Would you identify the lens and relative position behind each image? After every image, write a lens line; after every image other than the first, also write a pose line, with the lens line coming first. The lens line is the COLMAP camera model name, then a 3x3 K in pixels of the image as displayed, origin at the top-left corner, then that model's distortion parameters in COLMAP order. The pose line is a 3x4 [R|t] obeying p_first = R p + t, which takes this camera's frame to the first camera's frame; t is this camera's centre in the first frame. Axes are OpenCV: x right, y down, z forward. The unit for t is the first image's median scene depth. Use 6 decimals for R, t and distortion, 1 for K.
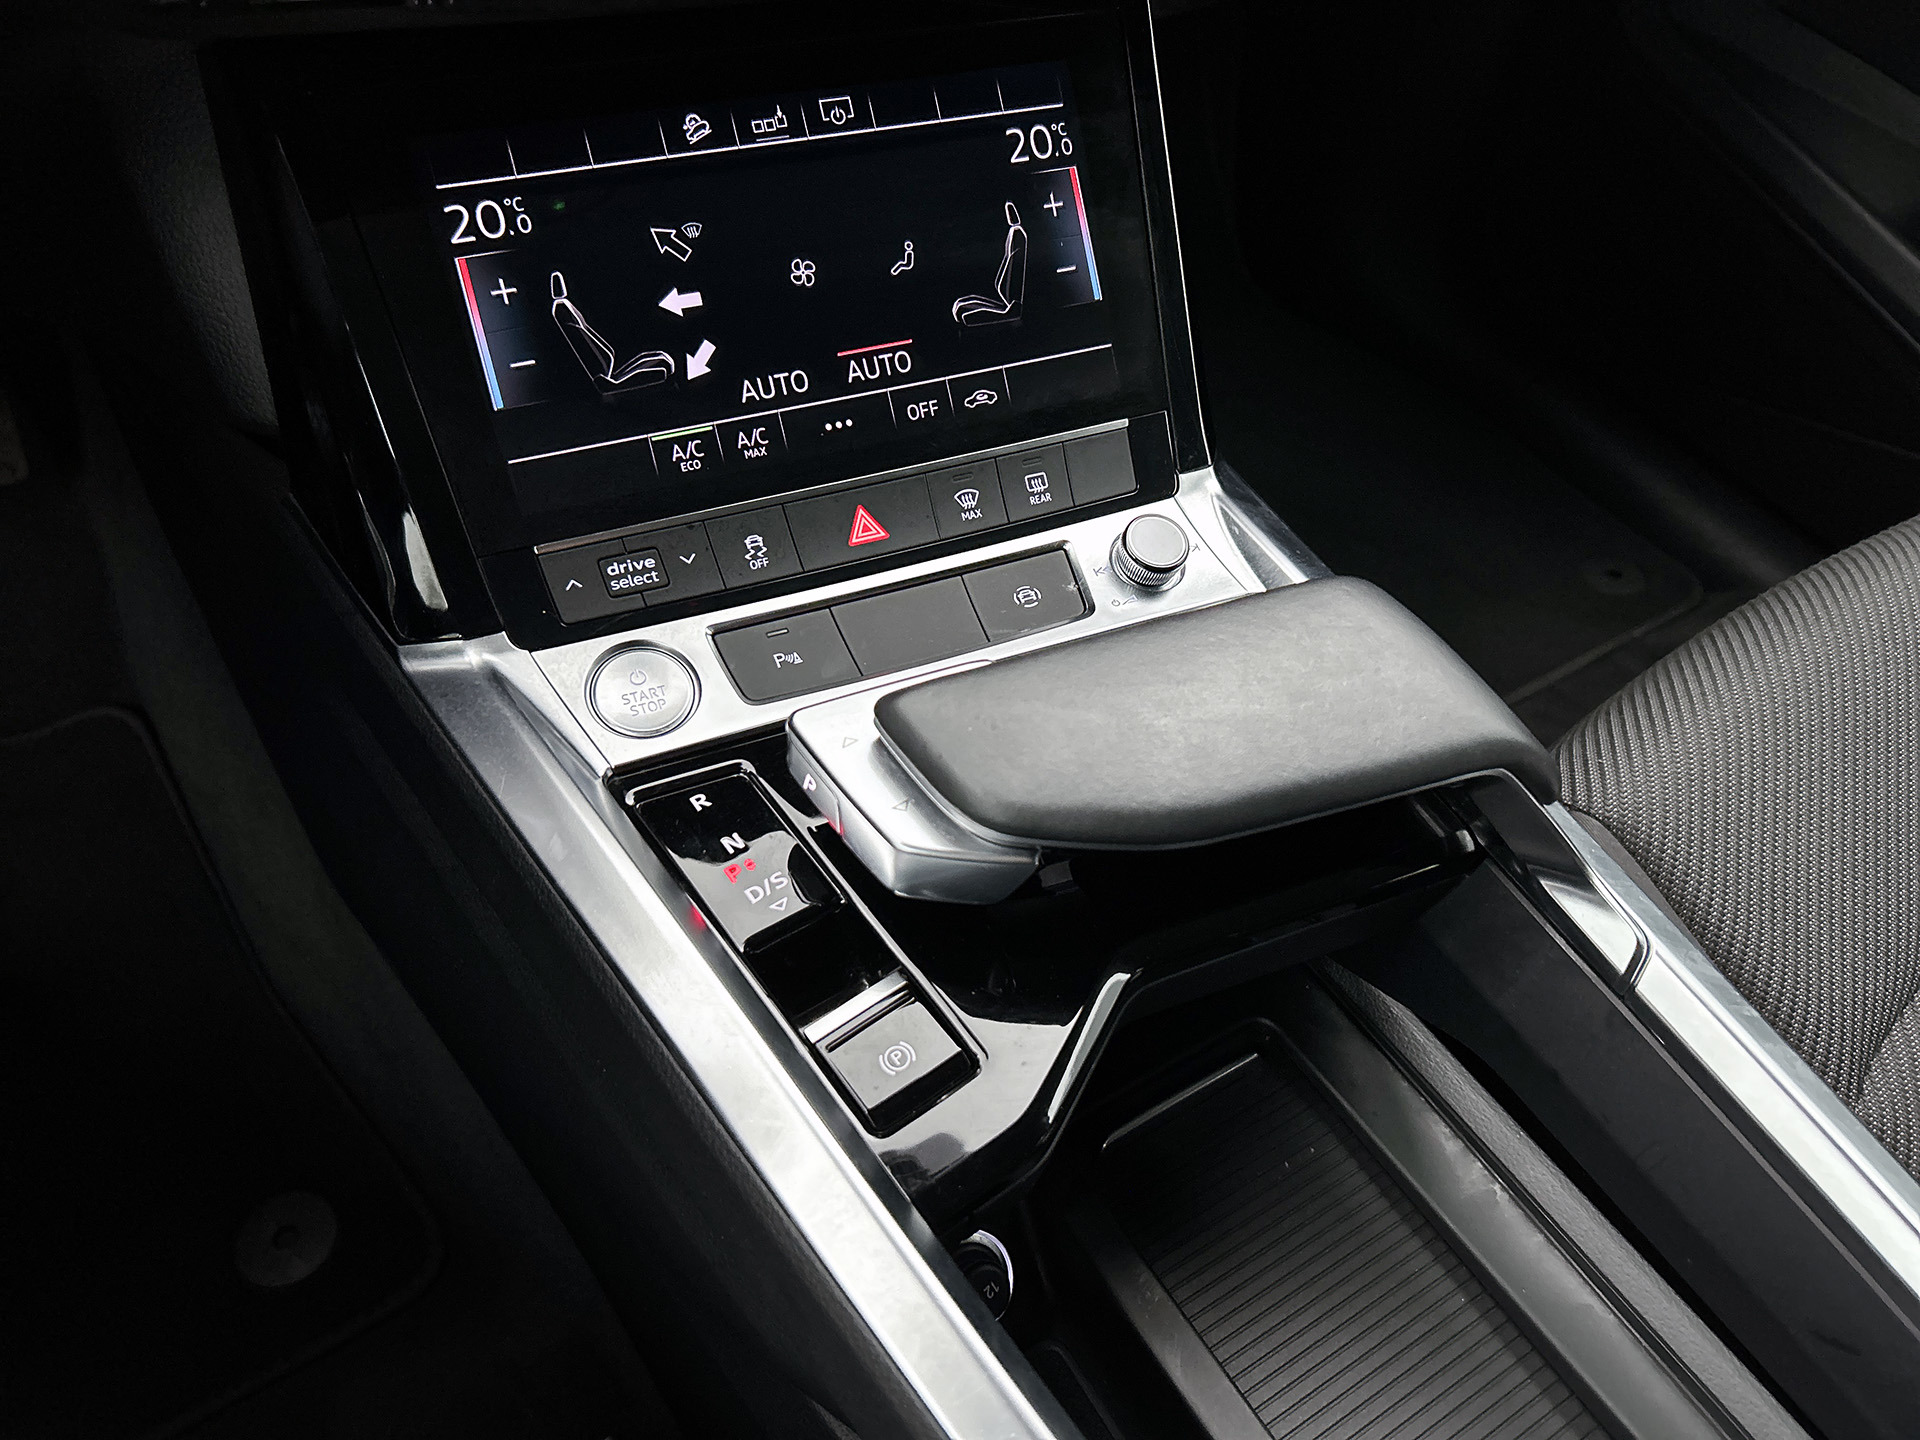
lens RADIAL K [[1466.0, 0, 948.2], [0, 1466.0, 702.2], [0, 0, 1]] dist [0.038179, -0.036457]
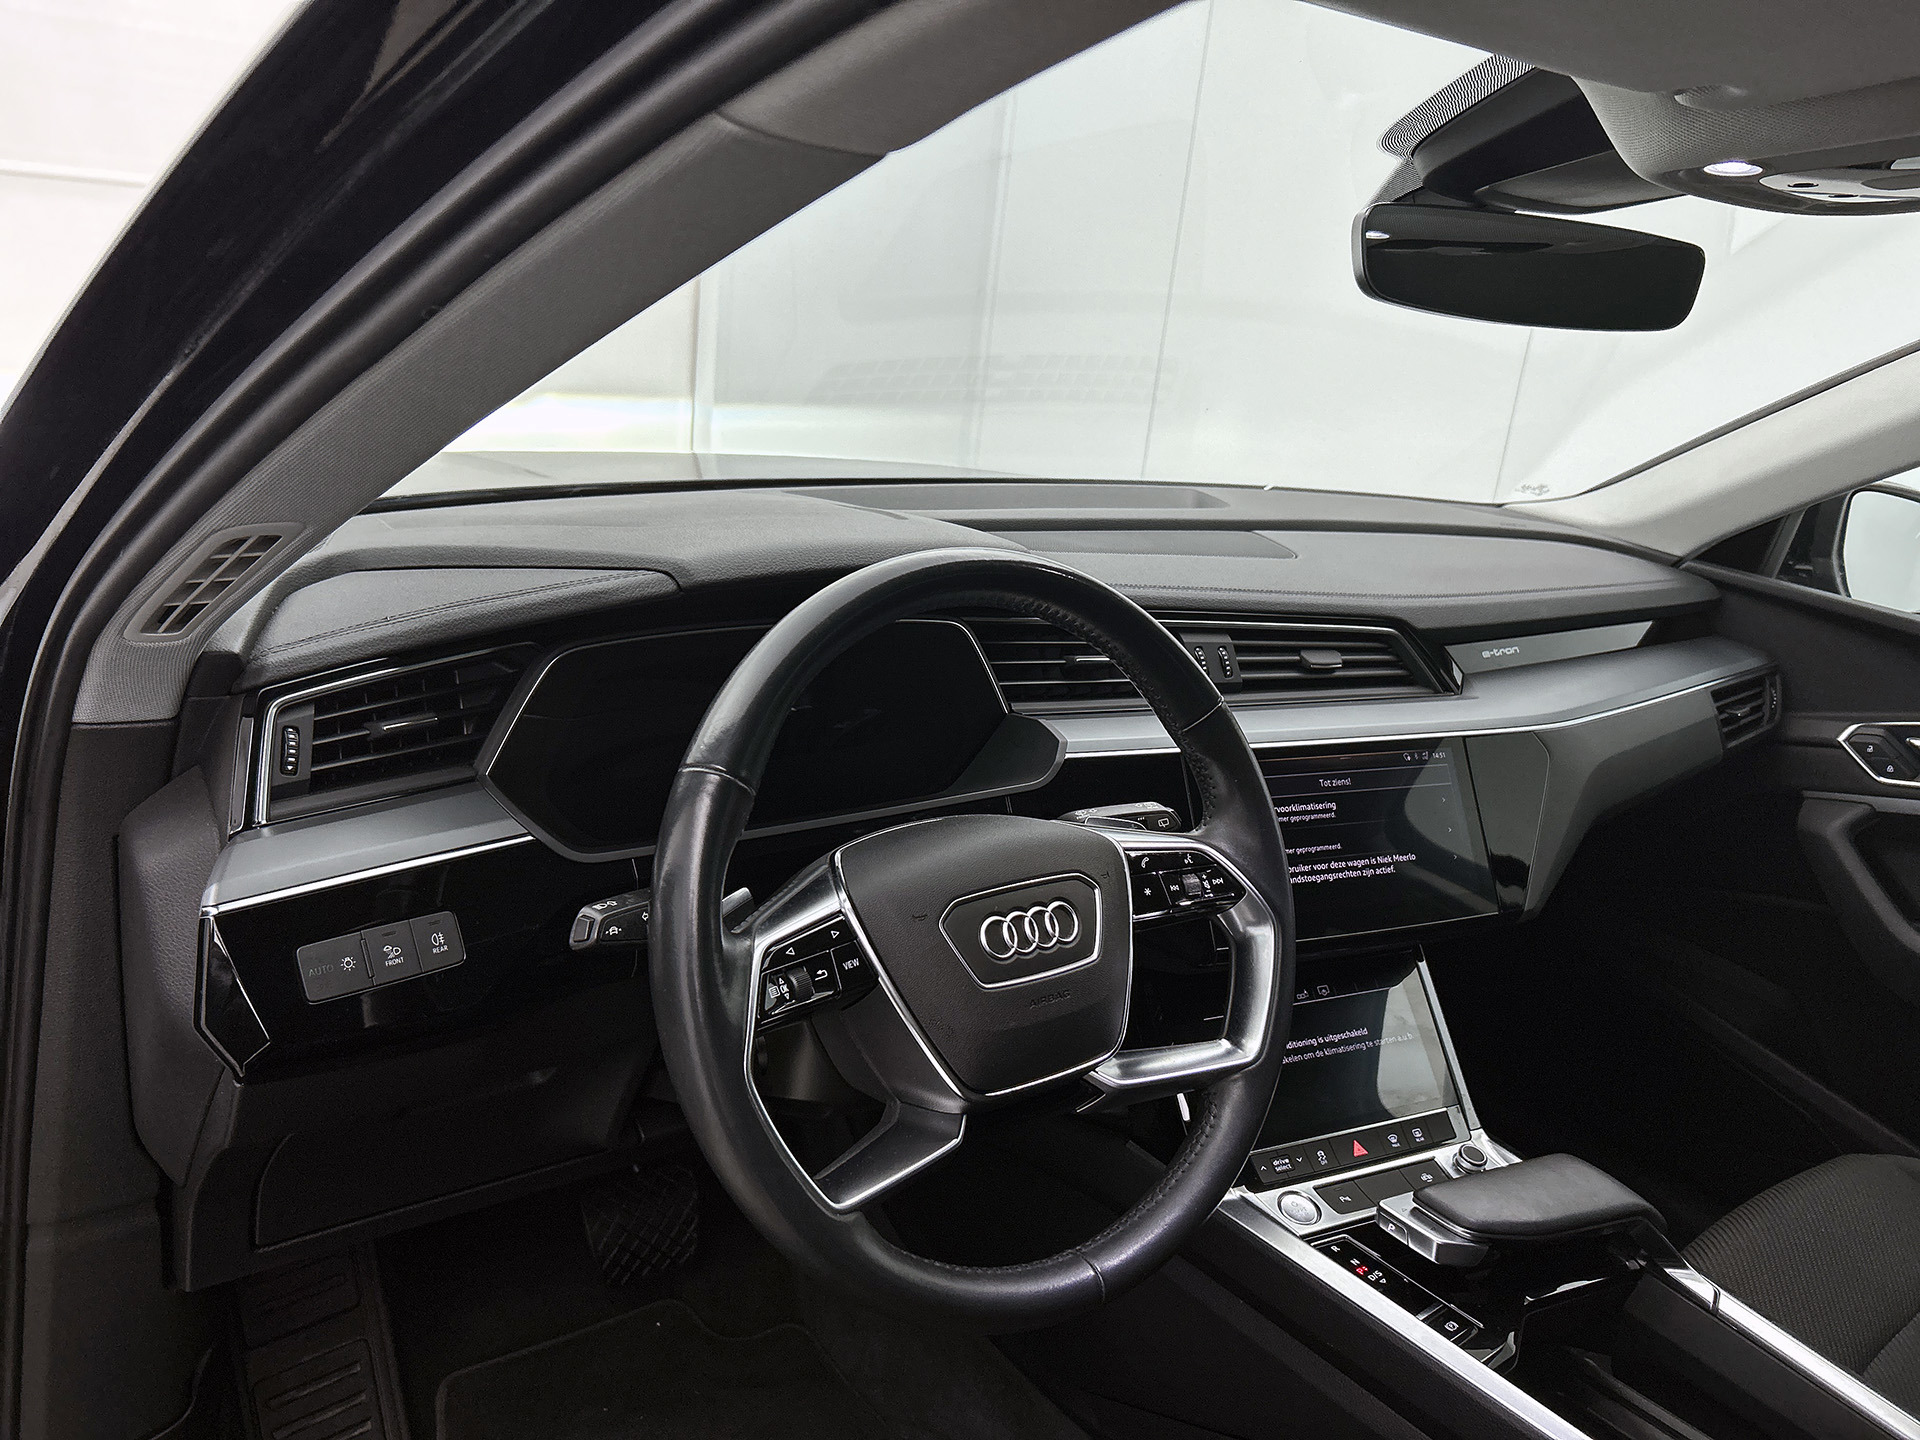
lens RADIAL K [[1466.0, 0, 966.6], [0, 1466.0, 719.8], [0, 0, 1]] dist [0.038179, -0.036457]
pose [[0.999074, -0.017940, 0.039113, -0.818776], [0.035868, 0.849346, -0.526617, 0.561816], [-0.023773, 0.527532, 0.849202, -1.503088]]
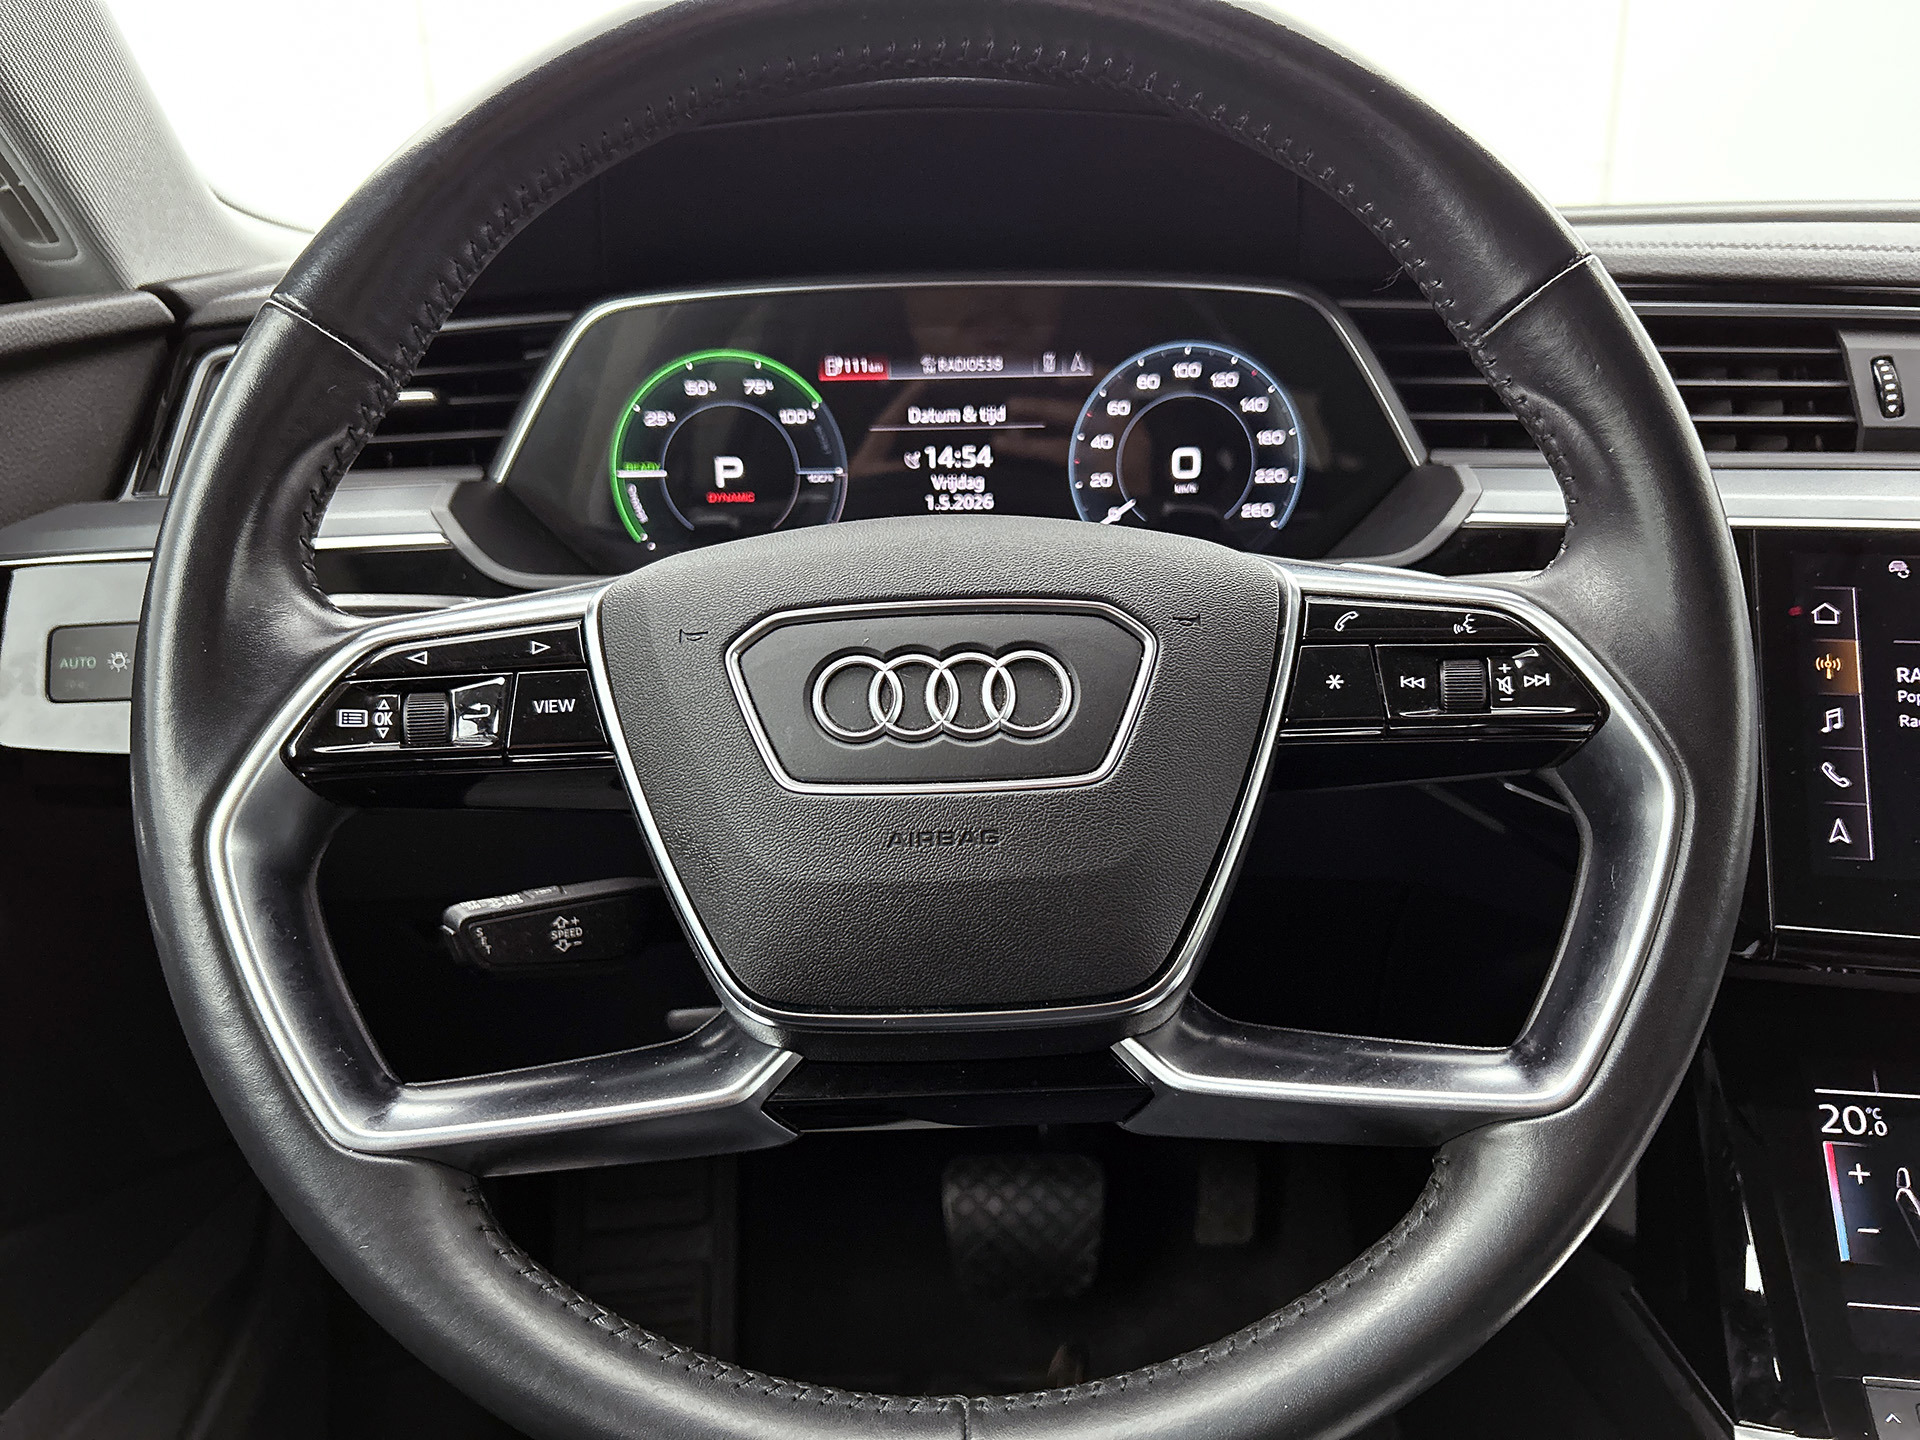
lens RADIAL K [[1466.0, 0, 947.2], [0, 1466.0, 725.2], [0, 0, 1]] dist [0.038179, -0.036457]
pose [[0.821253, 0.046339, -0.568679, -0.221529], [-0.351141, 0.826639, -0.439737, 0.242704], [0.449715, 0.560822, 0.695151, -0.481986]]
